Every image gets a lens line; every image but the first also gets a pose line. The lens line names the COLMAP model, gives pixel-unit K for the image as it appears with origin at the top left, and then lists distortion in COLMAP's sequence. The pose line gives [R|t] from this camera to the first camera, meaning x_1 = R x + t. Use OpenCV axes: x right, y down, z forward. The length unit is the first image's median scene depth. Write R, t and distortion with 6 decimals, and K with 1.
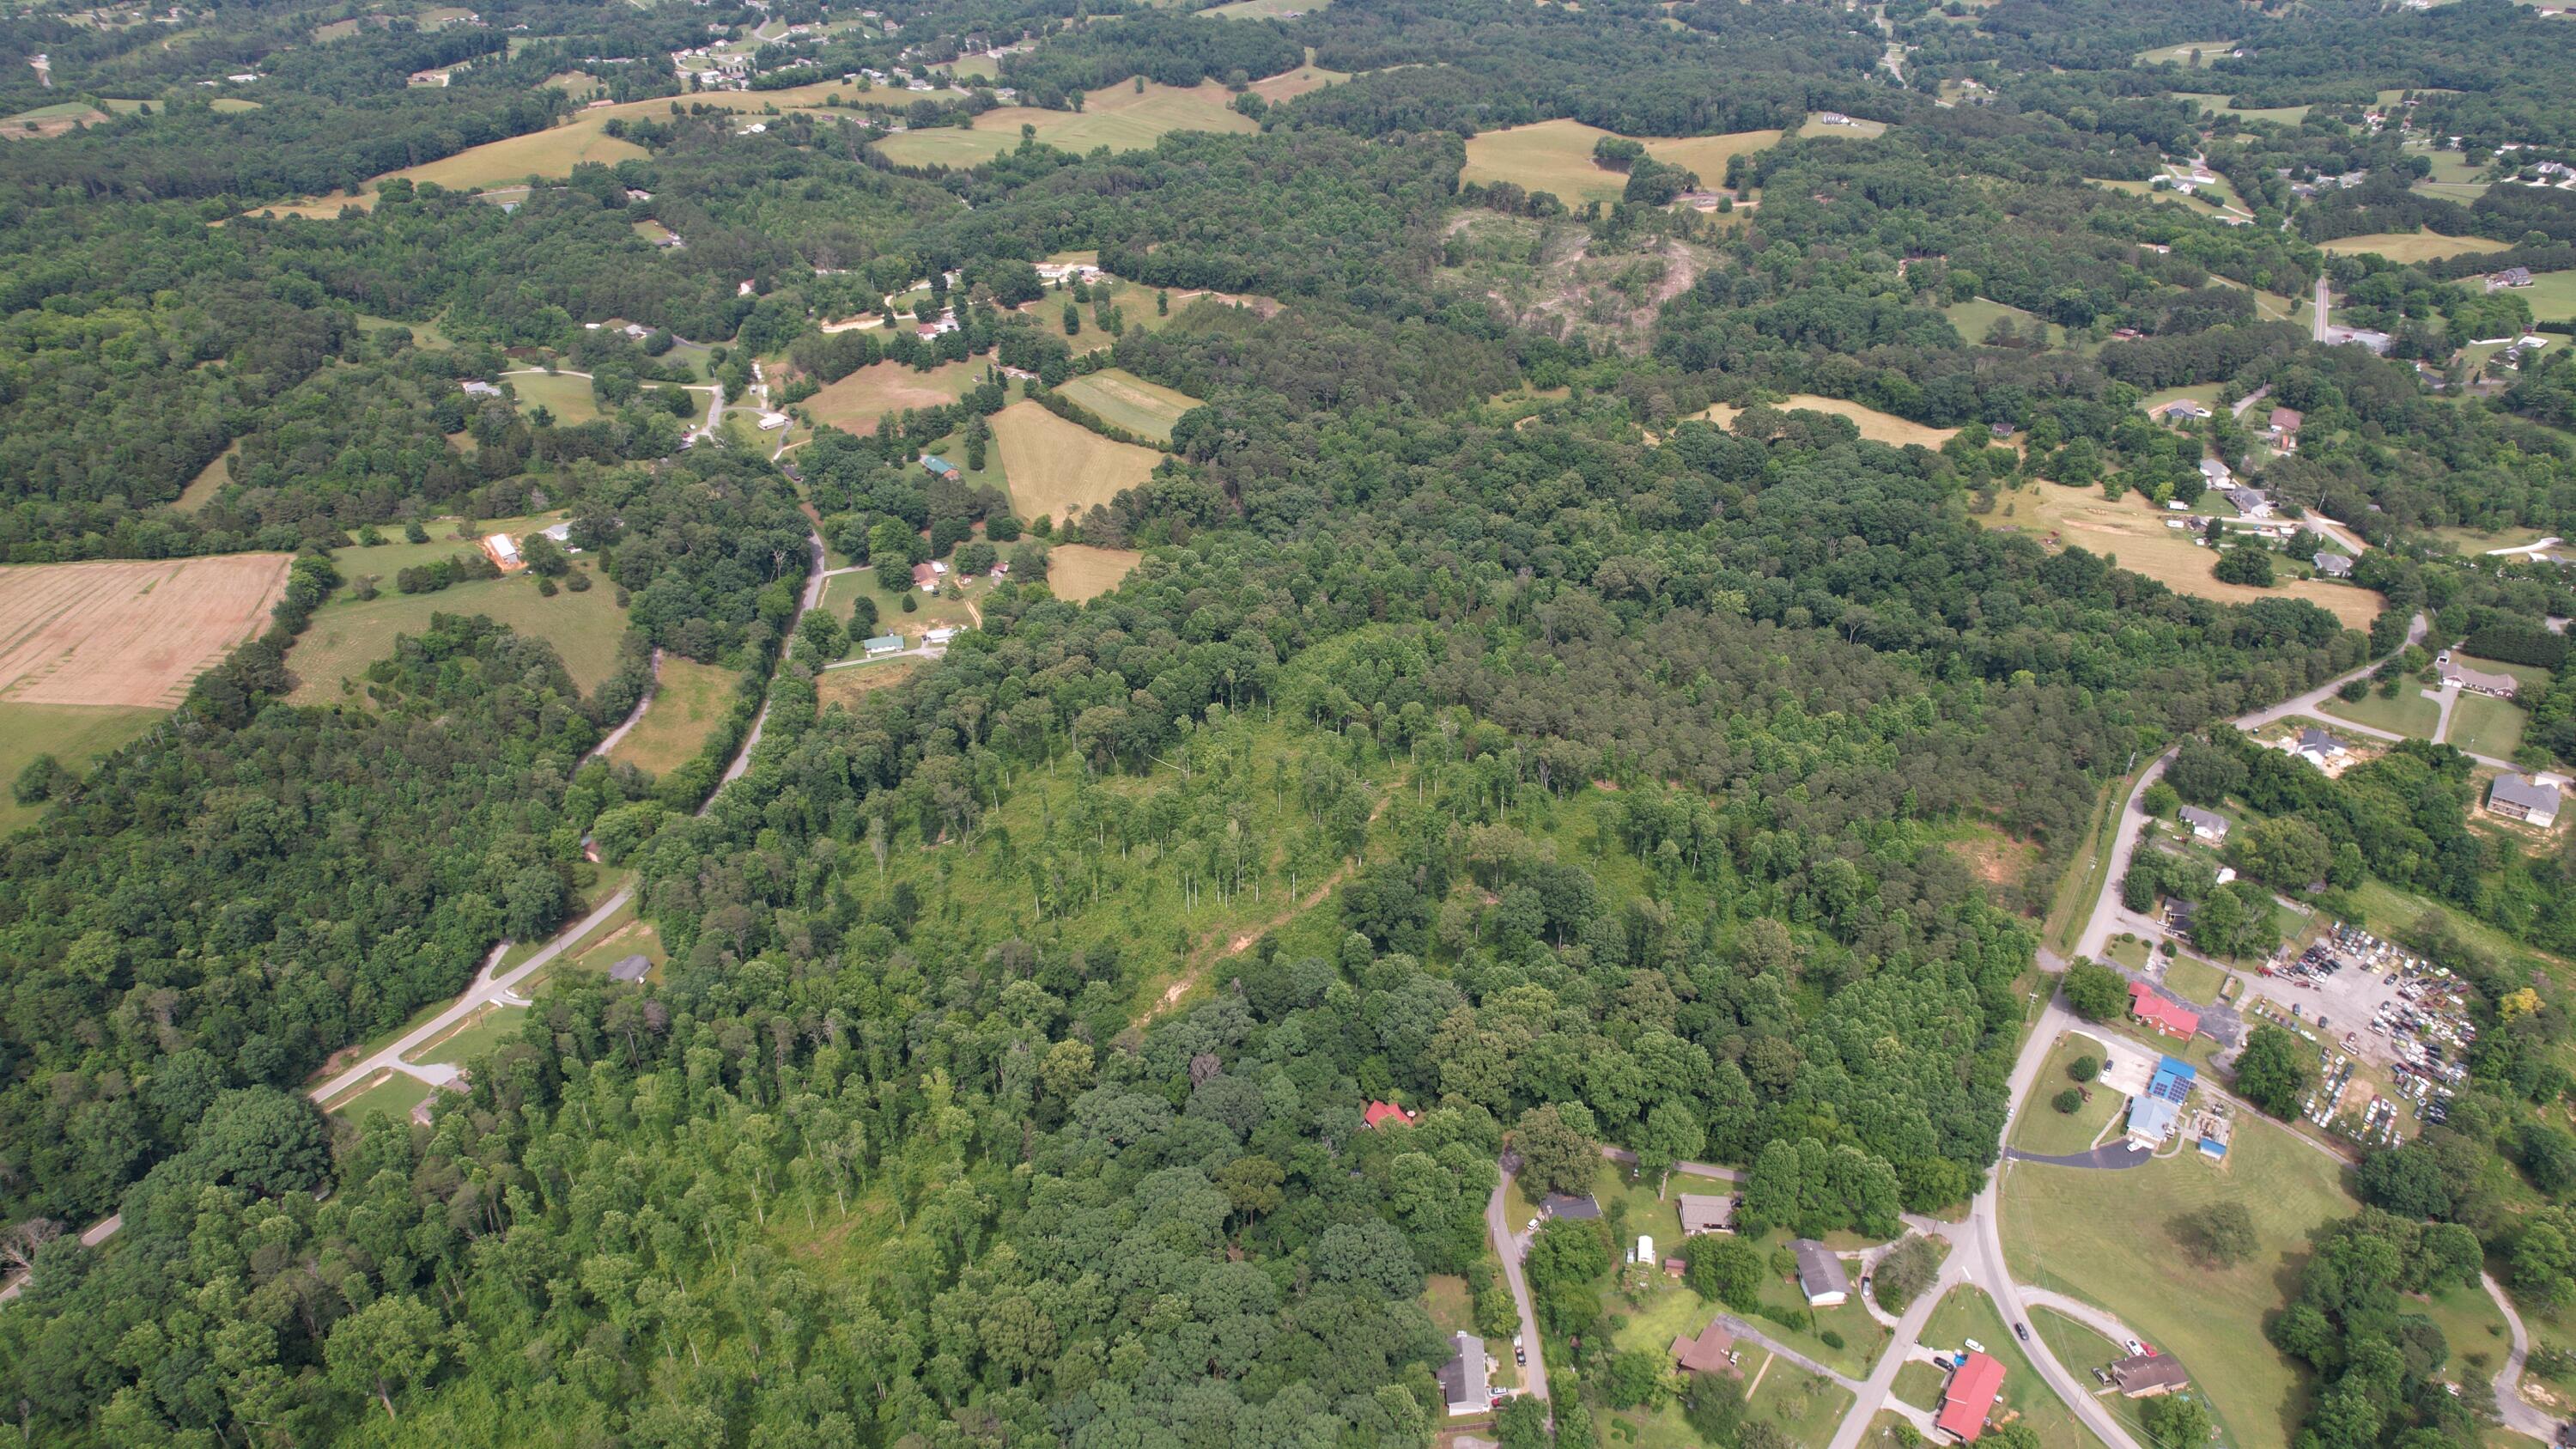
lens RADIAL K [[1646.0, 0, 1303.2], [0, 1646.0, 719.3], [0, 0, 1]] dist [-0.078837, 0.071514]
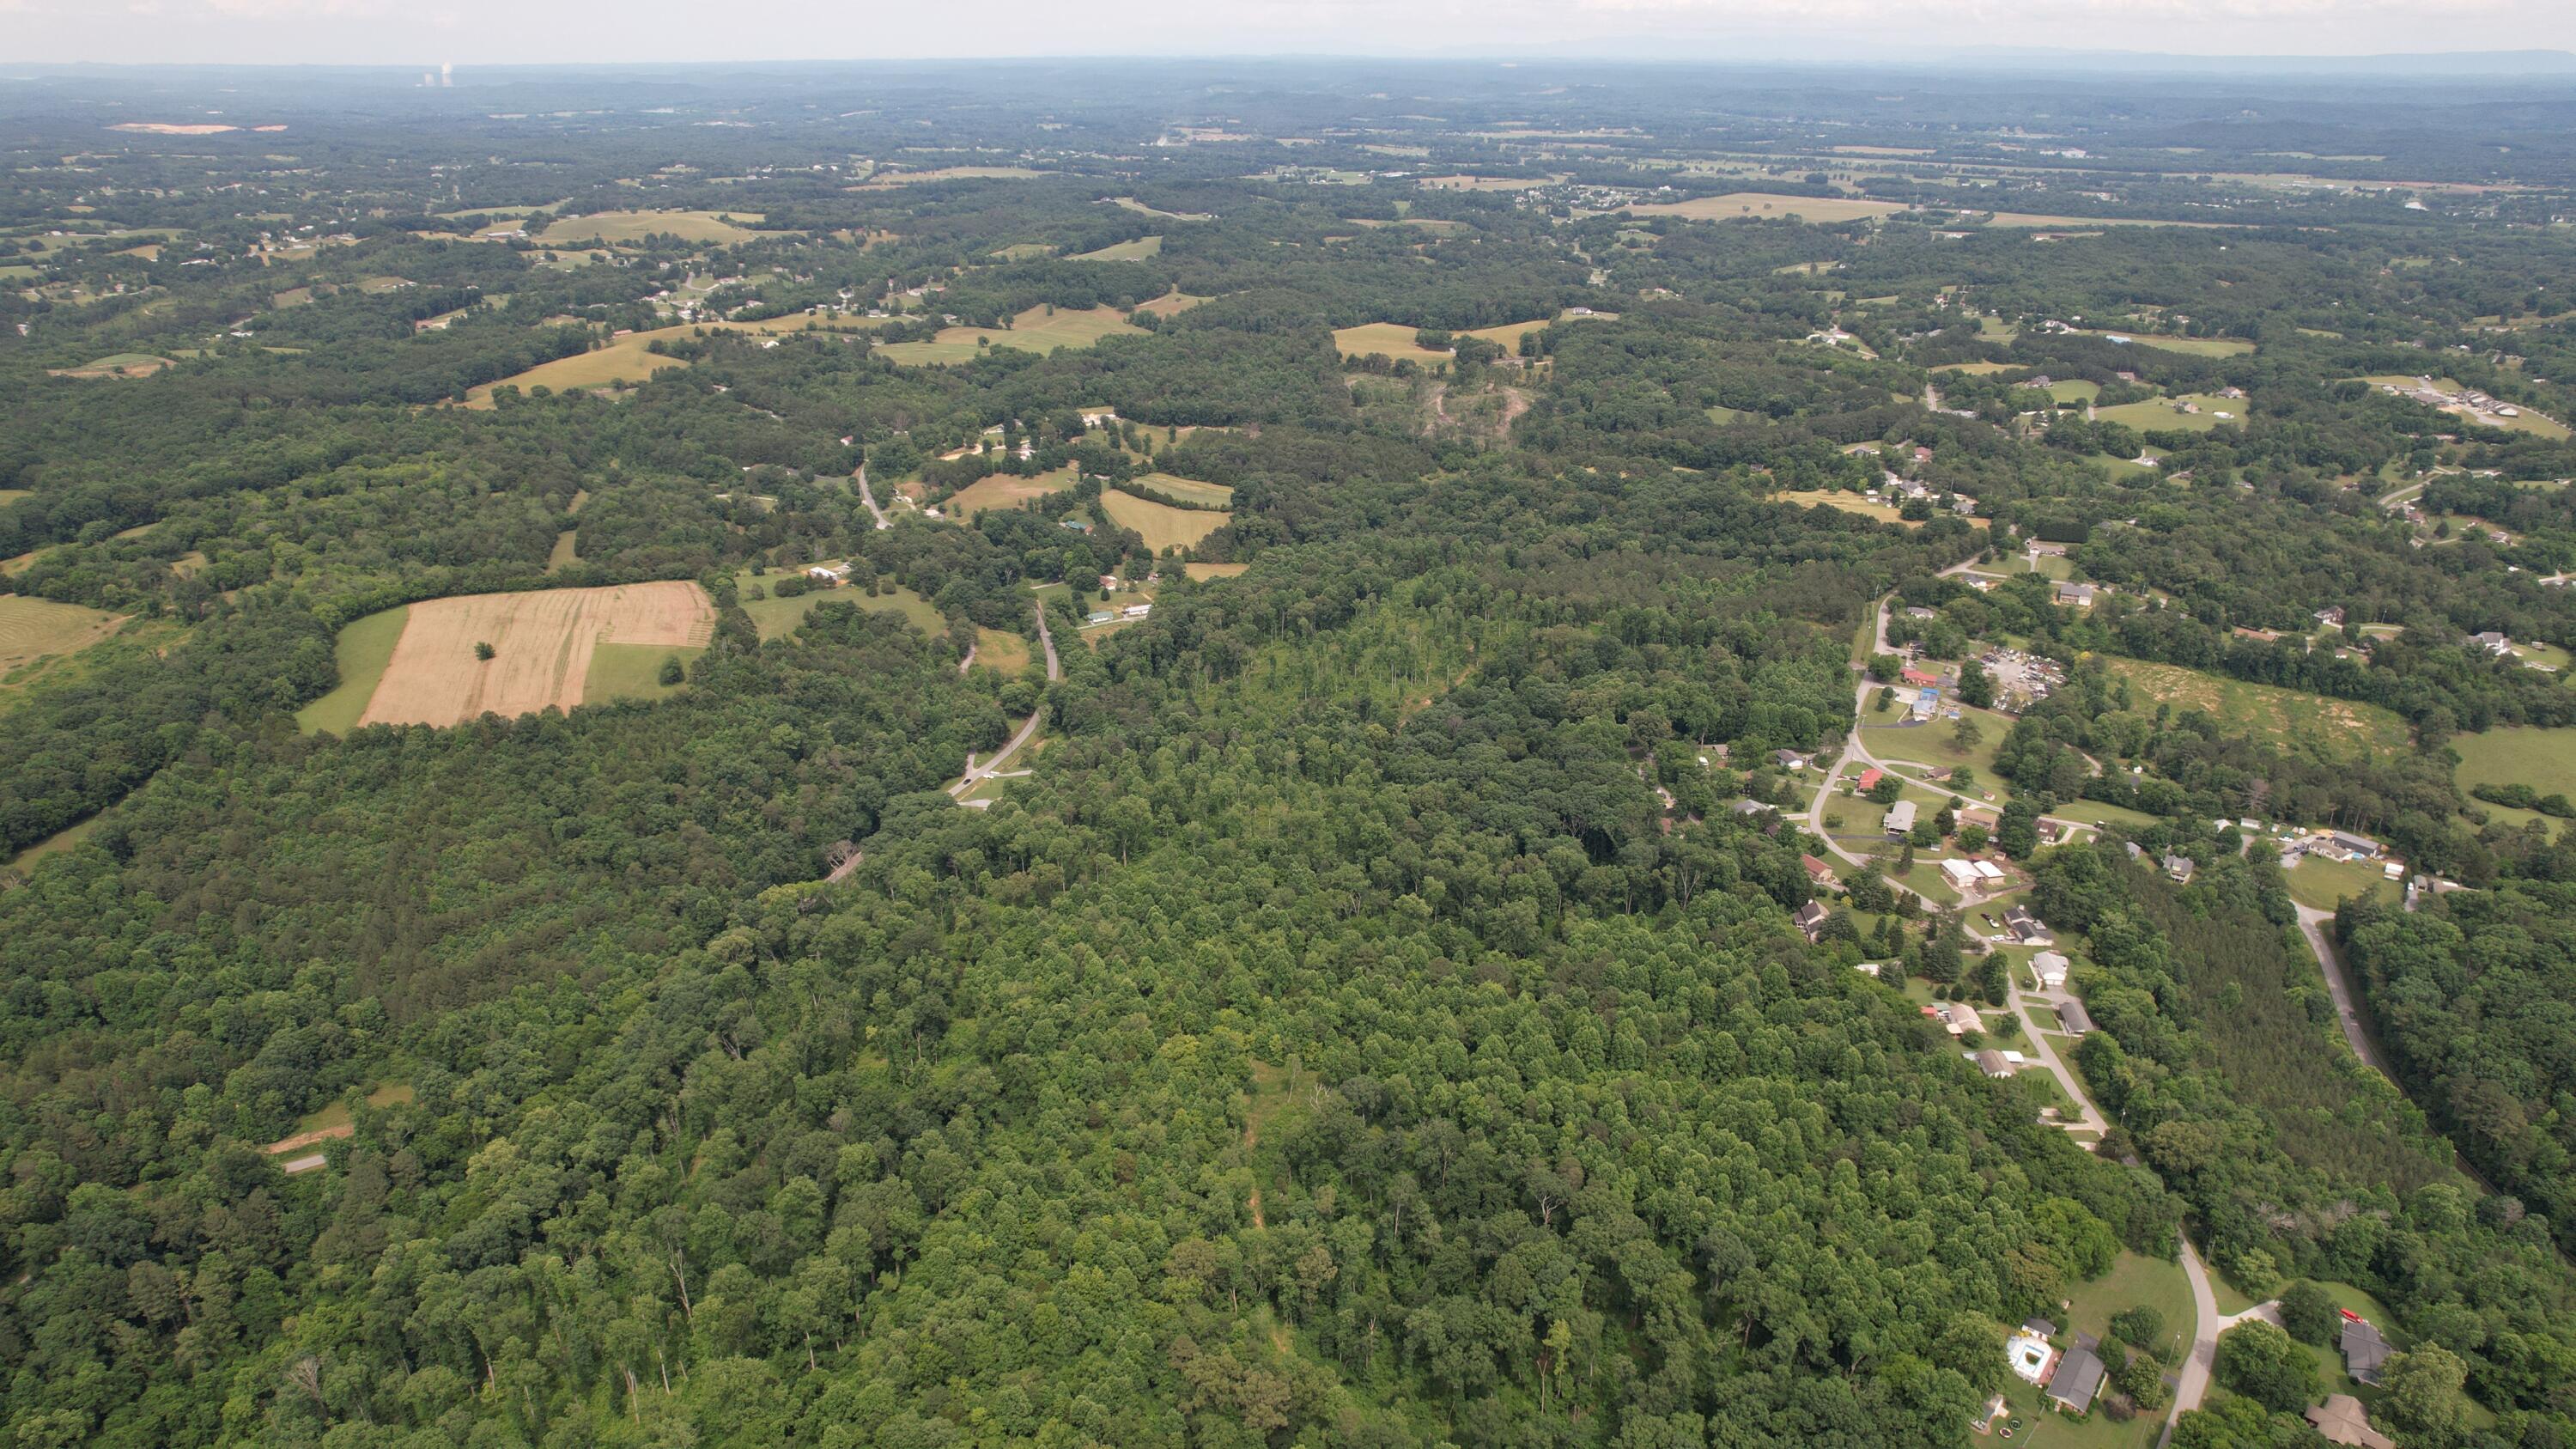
lens RADIAL K [[1646.0, 0, 1296.4], [0, 1646.0, 732.0], [0, 0, 1]] dist [-0.078837, 0.071514]
pose [[0.981469, -0.076225, 0.175808, -0.451847], [0.101167, 0.985311, -0.137575, 0.367083], [-0.162739, 0.152811, 0.974764, -0.633960]]
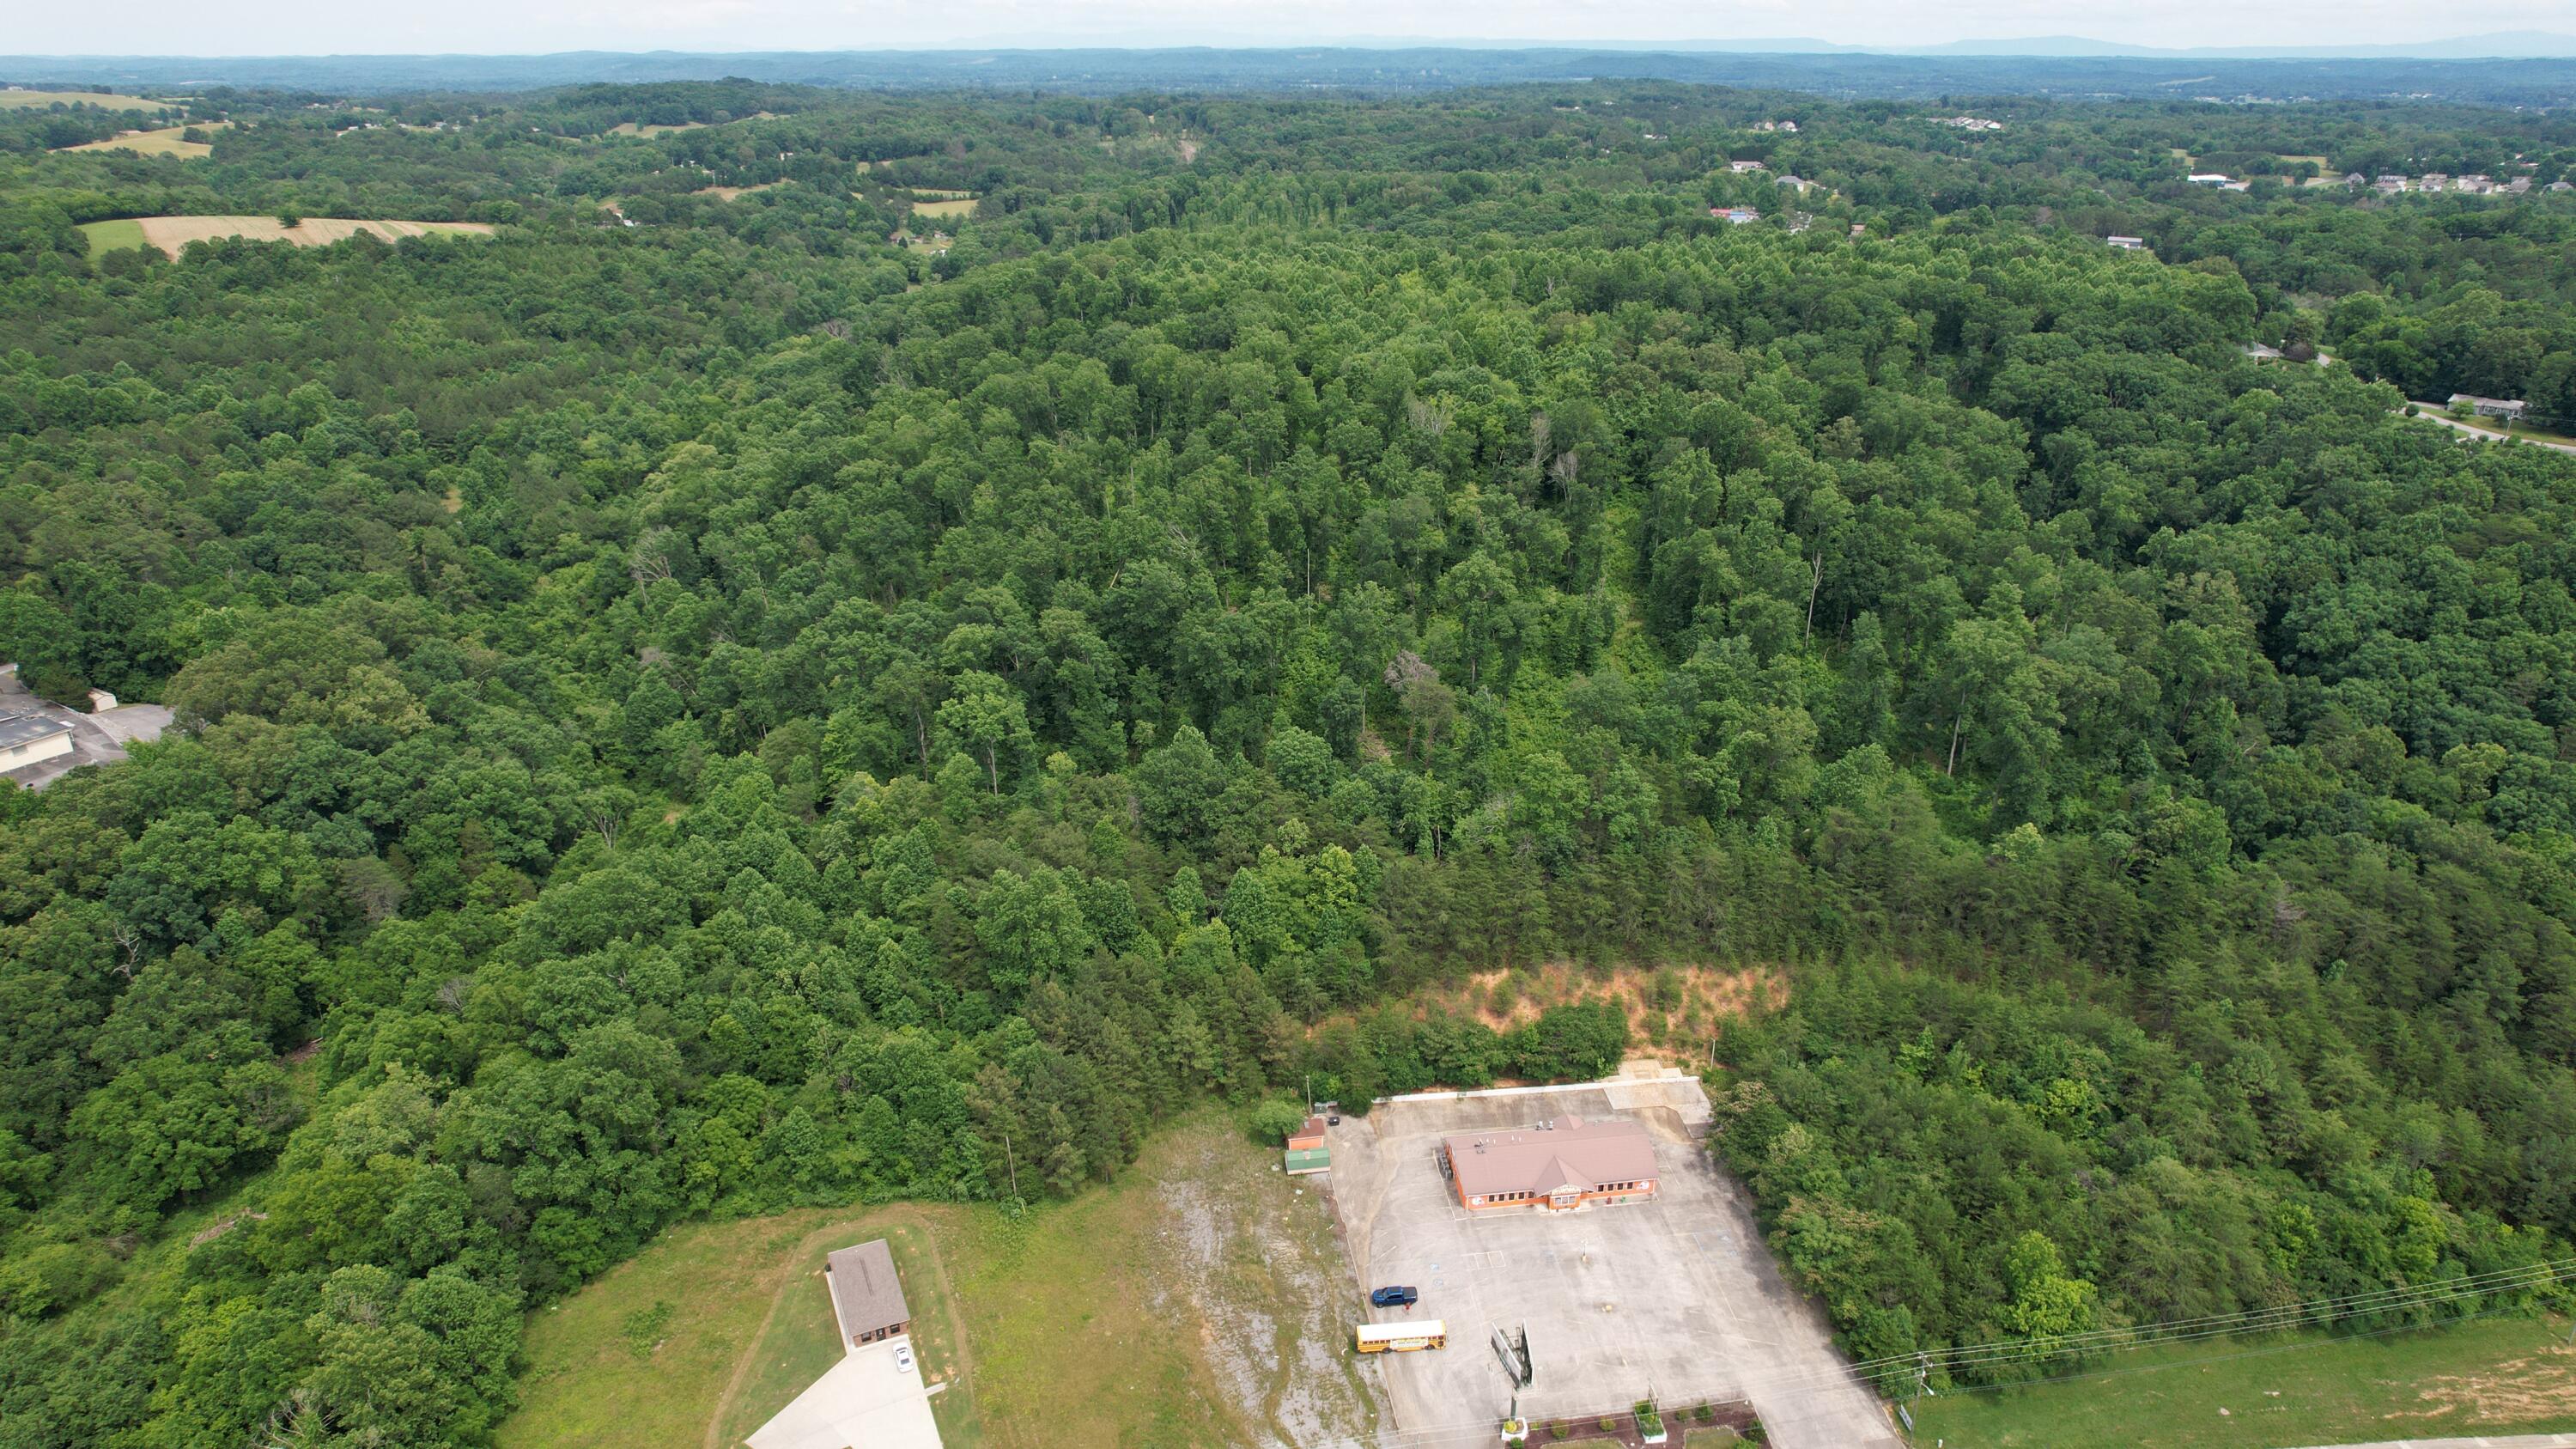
lens RADIAL K [[1646.0, 0, 1294.4], [0, 1646.0, 734.5], [0, 0, 1]] dist [-0.078837, 0.071514]
pose [[0.860647, -0.200947, 0.467875, -0.929770], [0.268423, 0.959846, -0.081515, 0.734464], [-0.432708, 0.195744, 0.880027, -0.444161]]
